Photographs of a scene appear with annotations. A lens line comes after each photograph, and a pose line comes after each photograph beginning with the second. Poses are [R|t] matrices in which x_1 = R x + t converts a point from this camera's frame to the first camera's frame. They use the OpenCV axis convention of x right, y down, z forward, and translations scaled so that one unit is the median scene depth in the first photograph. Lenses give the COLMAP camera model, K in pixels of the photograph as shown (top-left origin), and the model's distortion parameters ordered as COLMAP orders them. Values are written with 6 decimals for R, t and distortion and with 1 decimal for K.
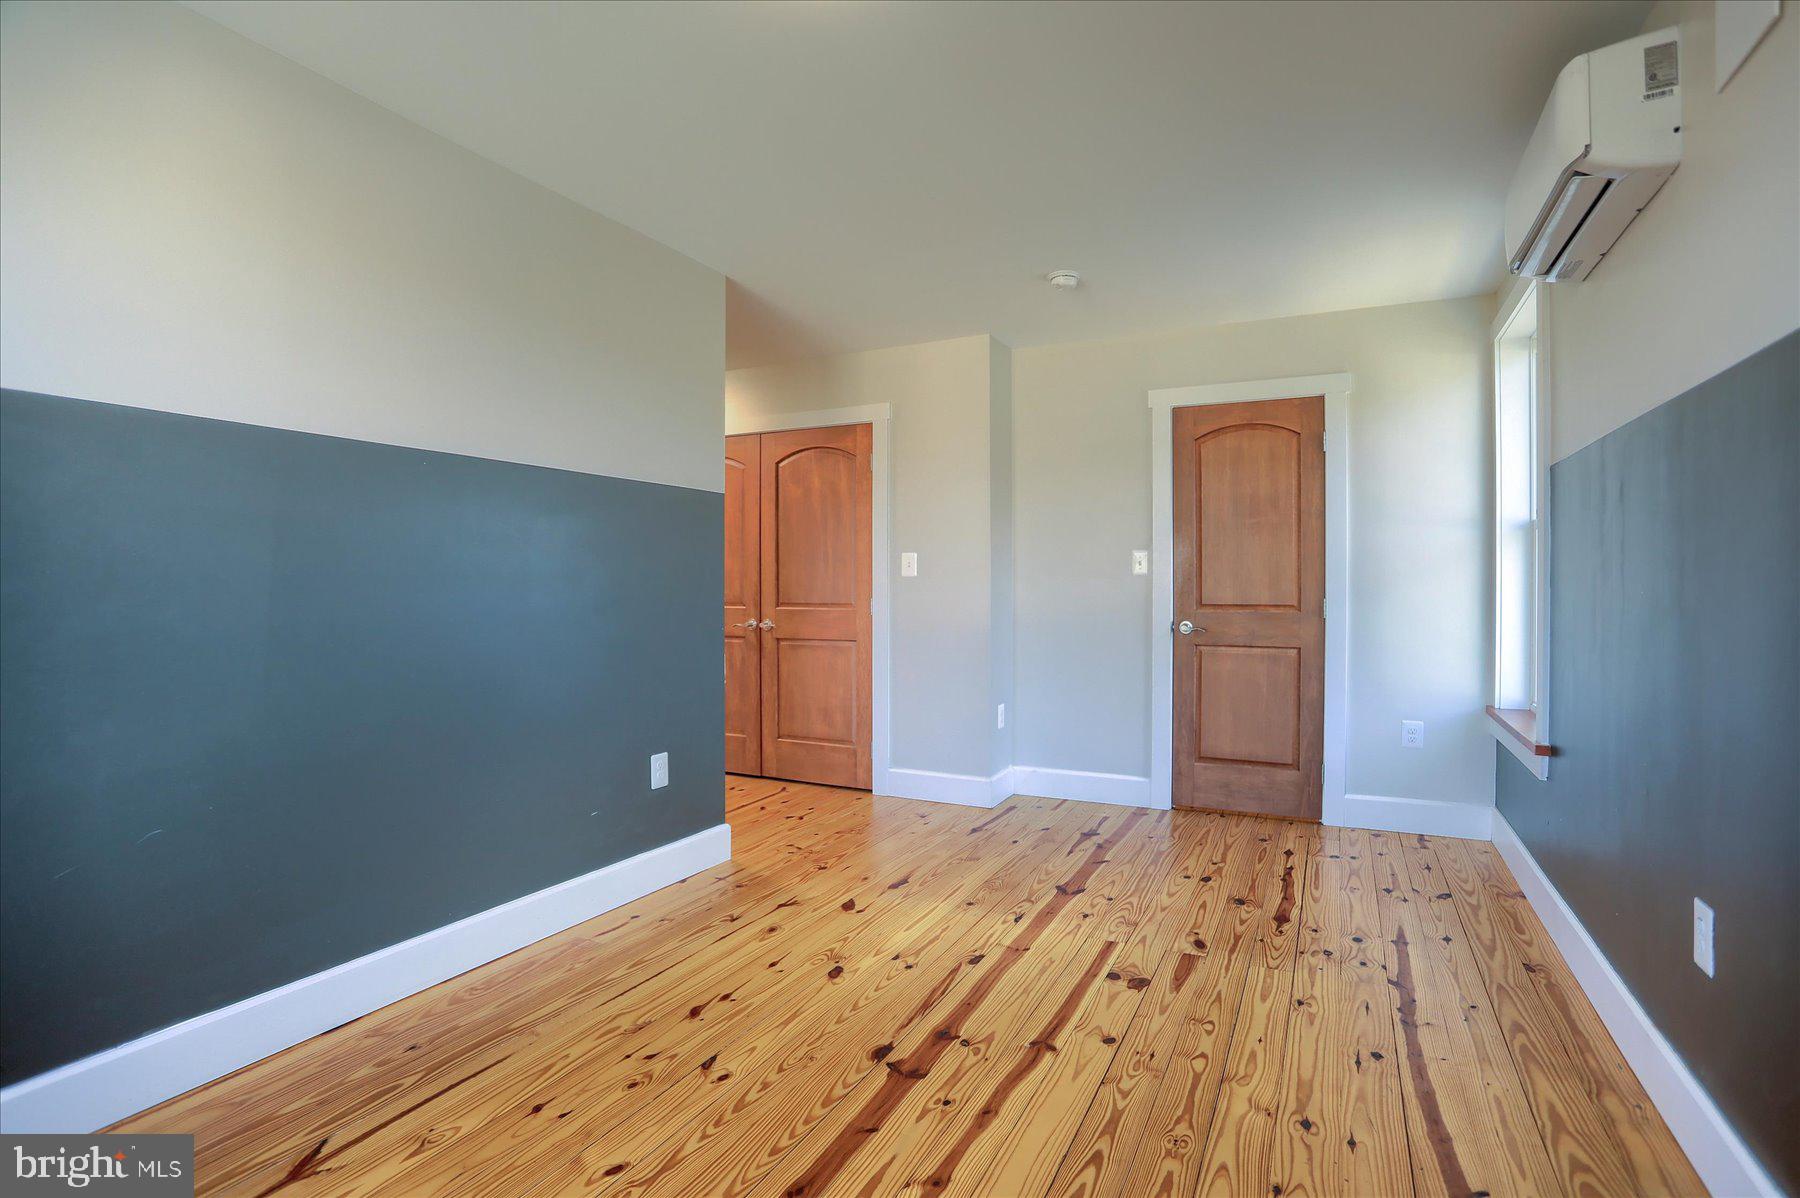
lens RADIAL K [[879.9, 0, 901.0], [0, 879.9, 597.5], [0, 0, 1]] dist [-0.008666, 0.001498]
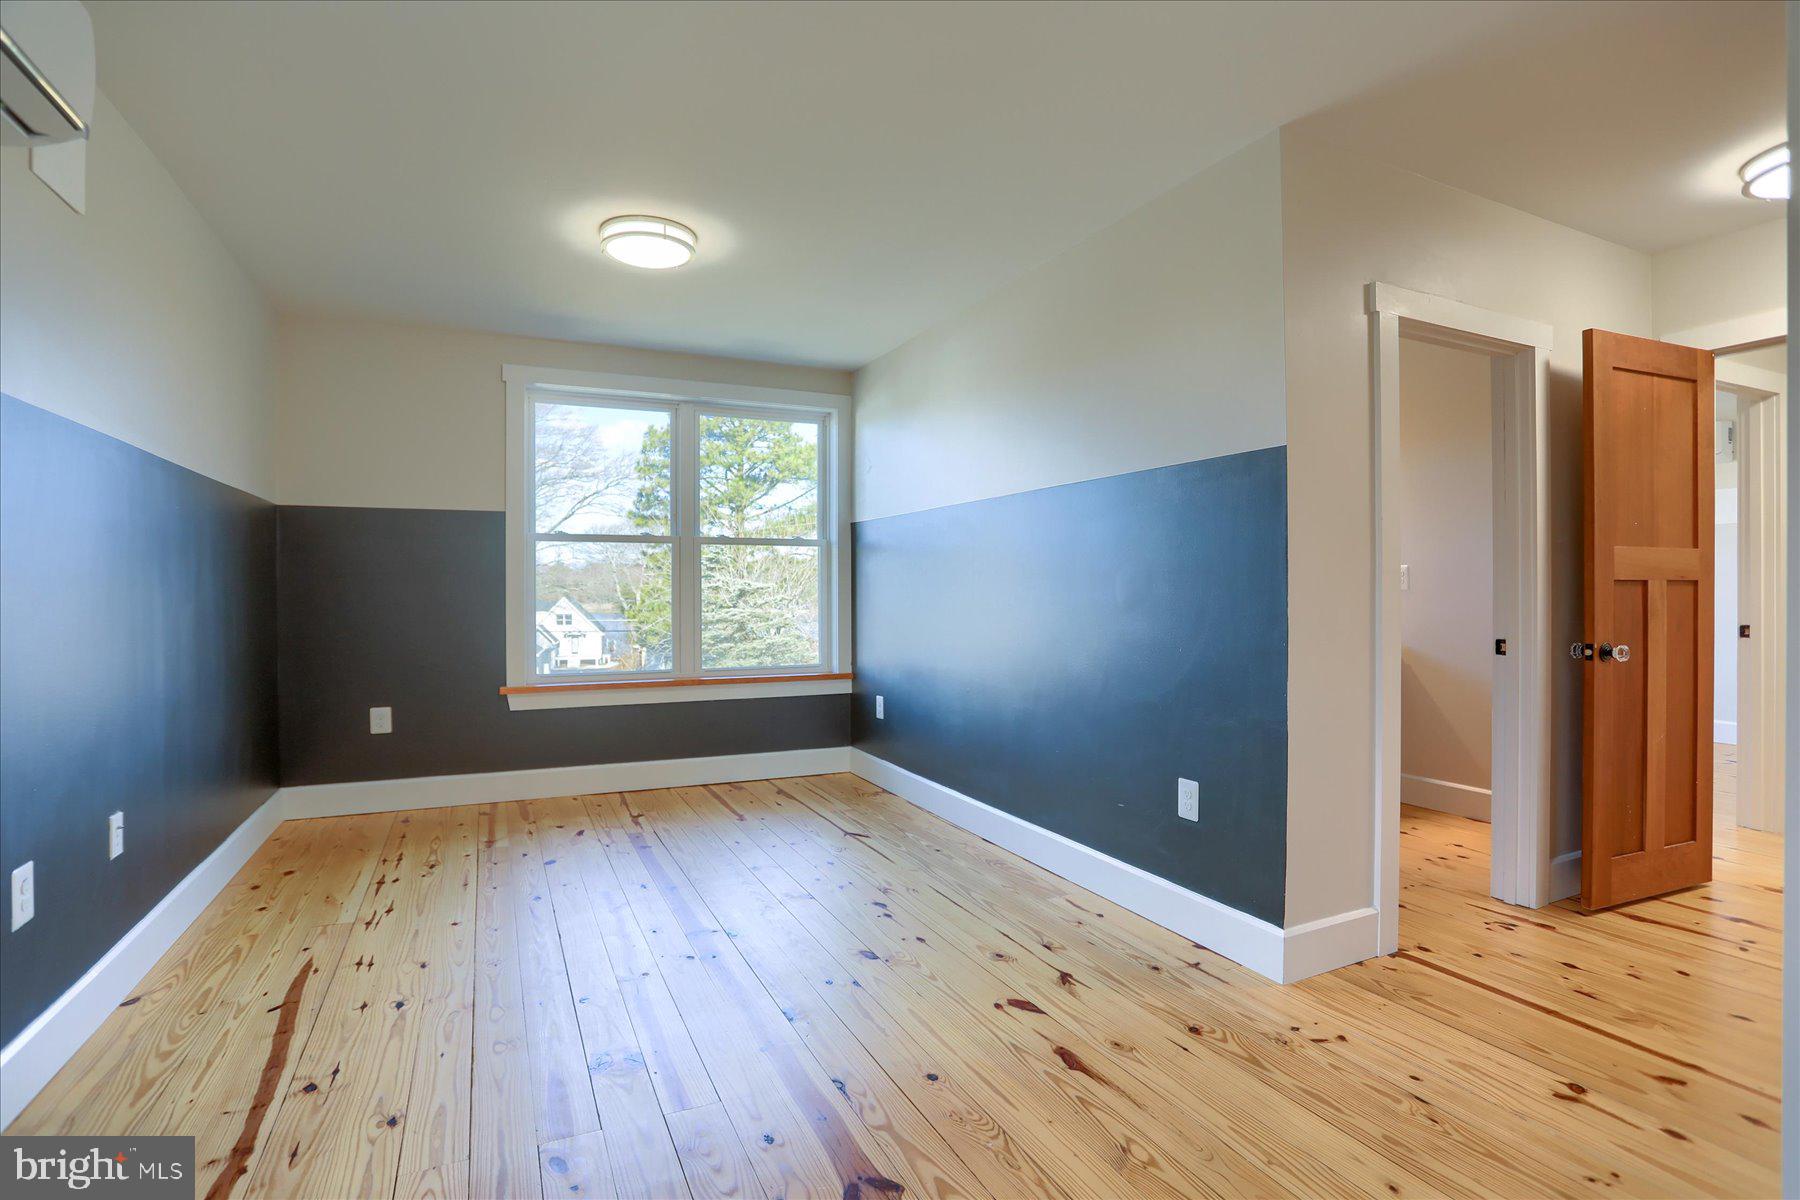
lens RADIAL K [[879.9, 0, 902.5], [0, 879.9, 598.8], [0, 0, 1]] dist [-0.008666, 0.001498]
pose [[-0.617013, 0.002737, -0.786948, 0.615934], [-0.000199, 0.999993, 0.003634, 0.002638], [0.786953, 0.002399, -0.617008, 1.437511]]
